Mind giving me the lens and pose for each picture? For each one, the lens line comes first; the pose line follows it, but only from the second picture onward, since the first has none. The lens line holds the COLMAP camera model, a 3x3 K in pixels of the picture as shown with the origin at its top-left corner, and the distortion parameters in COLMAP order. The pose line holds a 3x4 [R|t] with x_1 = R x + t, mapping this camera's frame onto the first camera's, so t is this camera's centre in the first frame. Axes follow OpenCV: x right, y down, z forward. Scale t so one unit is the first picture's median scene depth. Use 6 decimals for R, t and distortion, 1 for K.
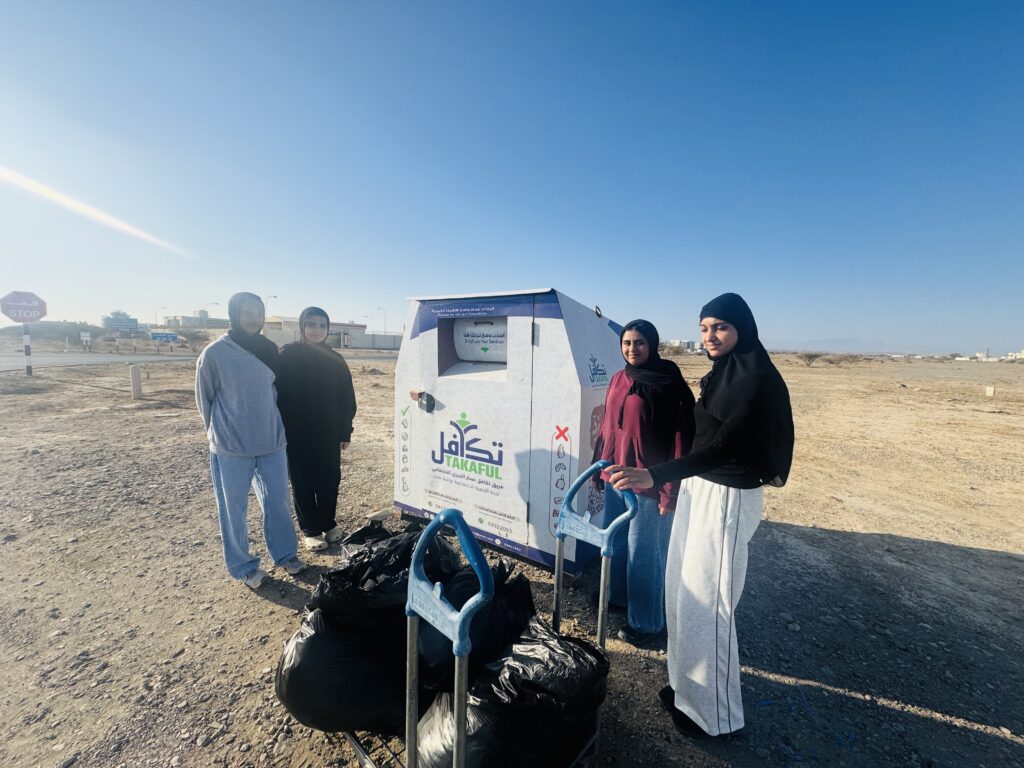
lens RADIAL K [[401.8, 0, 512.0], [0, 401.8, 384.0], [0, 0, 1]] dist [-0.005770, 0.000474]
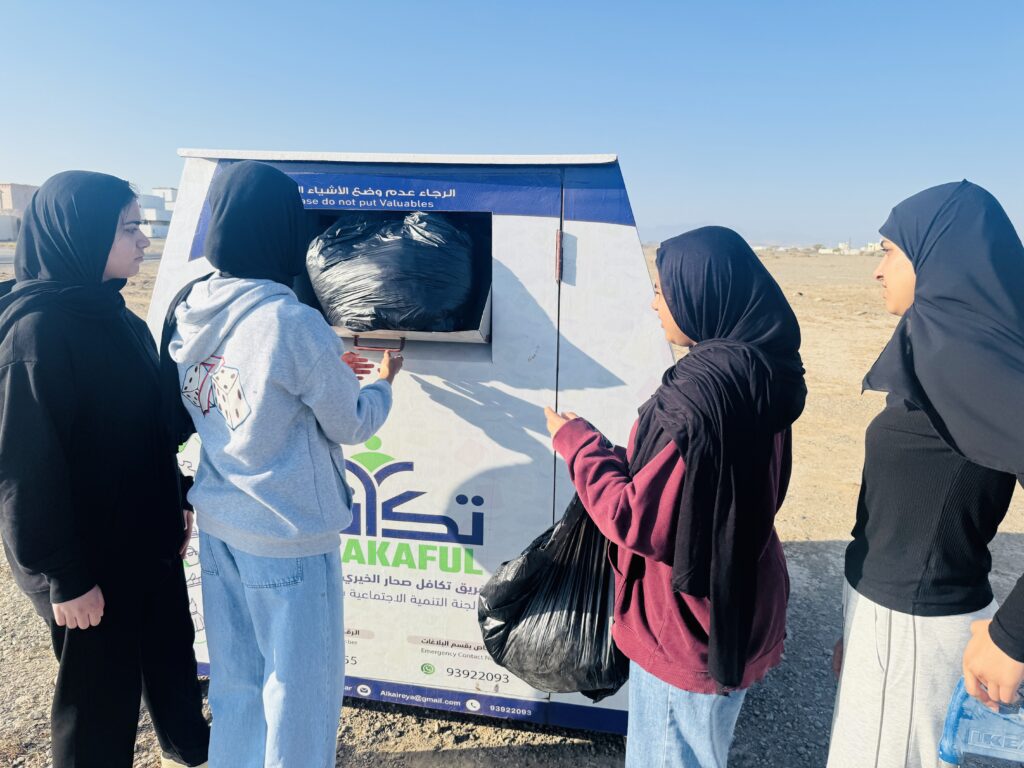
lens RADIAL K [[697.8, 0, 512.0], [0, 697.8, 384.0], [0, 0, 1]] dist [0.133779, -0.191833]
pose [[0.902588, -0.078703, 0.423251, -0.313860], [0.034795, 0.993267, 0.110496, -0.065417], [-0.429097, -0.085005, 0.899249, 0.274026]]
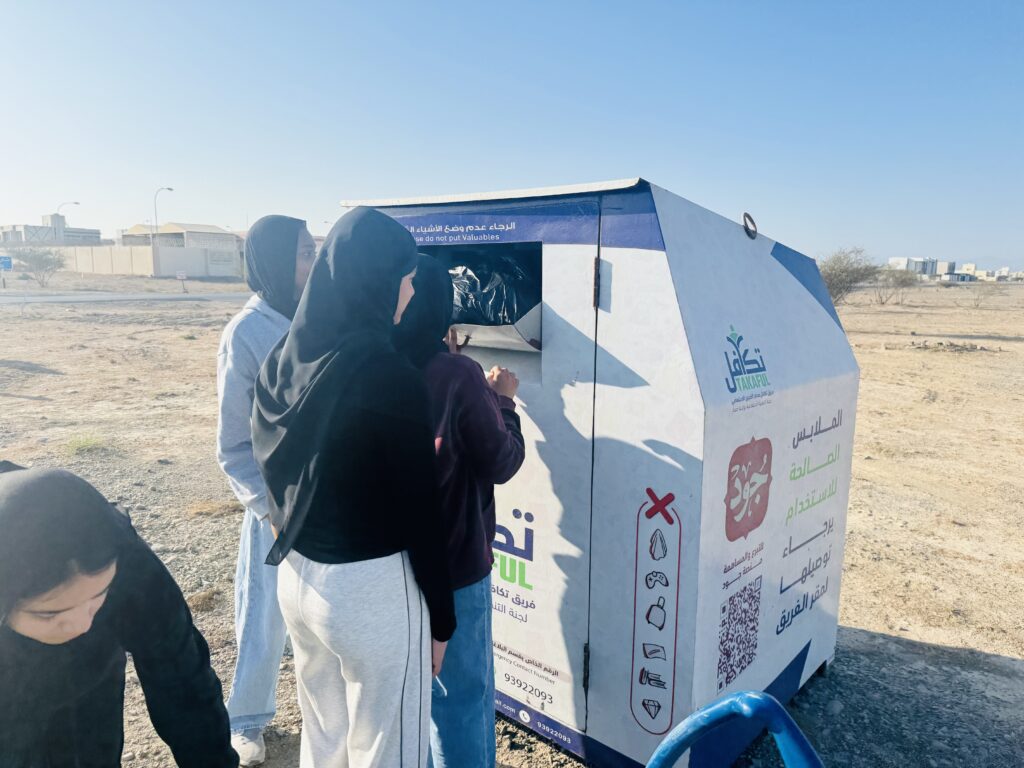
lens RADIAL K [[697.8, 0, 512.0], [0, 697.8, 384.0], [0, 0, 1]] dist [0.133779, -0.191833]
pose [[0.994931, 0.004504, -0.100457, 0.033292], [0.002160, 0.997809, 0.066130, -0.058906], [0.100535, -0.066011, 0.992741, 0.183302]]
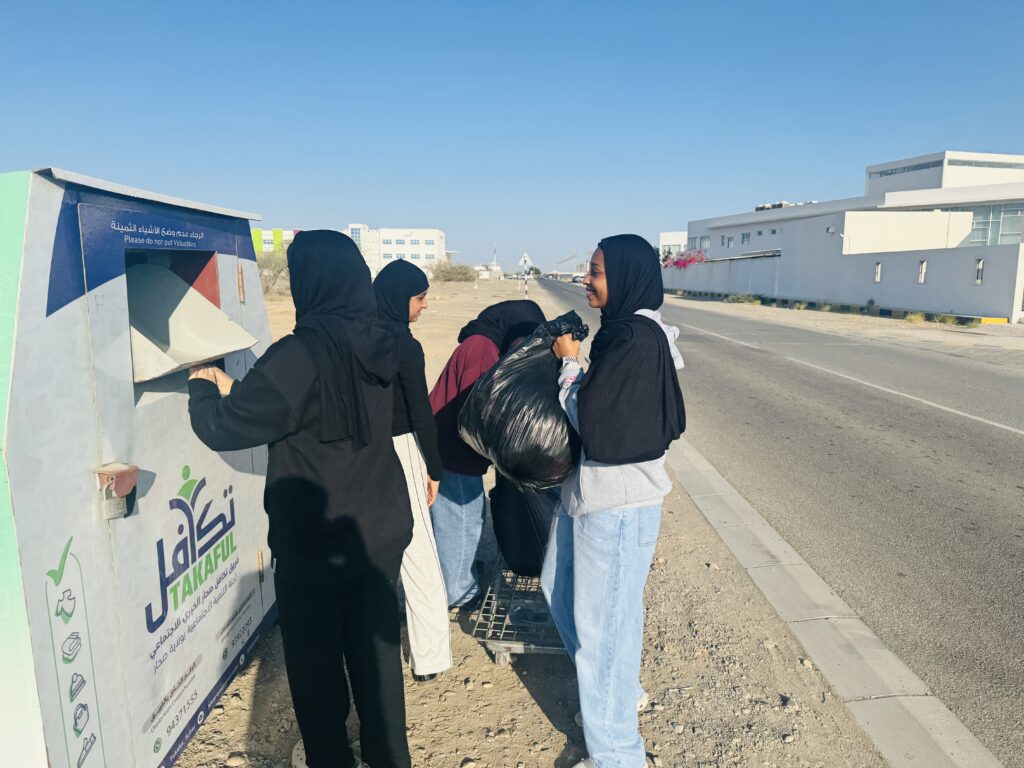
lens RADIAL K [[713.2, 0, 512.0], [0, 713.2, 384.0], [0, 0, 1]] dist [0.031713, -0.067568]
pose [[-0.566972, -0.159479, 0.808152, -0.993320], [0.050941, 0.972414, 0.227632, -0.186674], [-0.822161, 0.170229, -0.543207, 1.168246]]
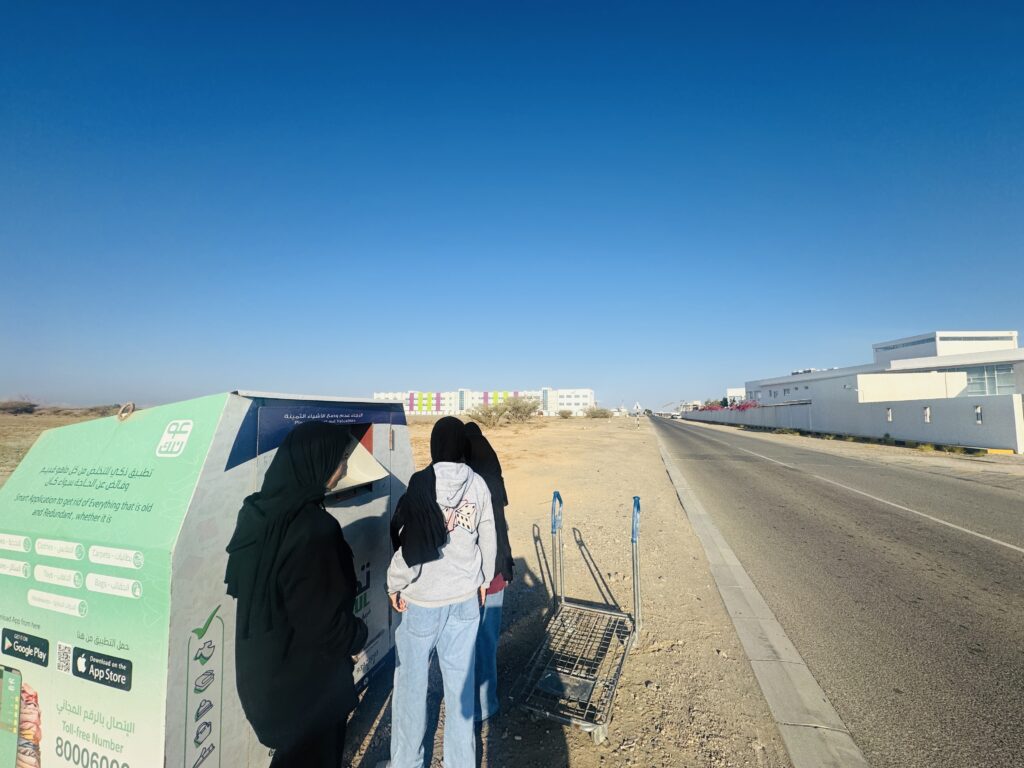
lens RADIAL K [[401.8, 0, 512.0], [0, 401.8, 384.0], [0, 0, 1]] dist [-0.005770, 0.000474]
pose [[-0.300917, 0.034371, 0.953031, -0.982715], [0.070790, 0.997398, -0.013620, -0.215890], [-0.951019, 0.063366, -0.302567, 0.922683]]
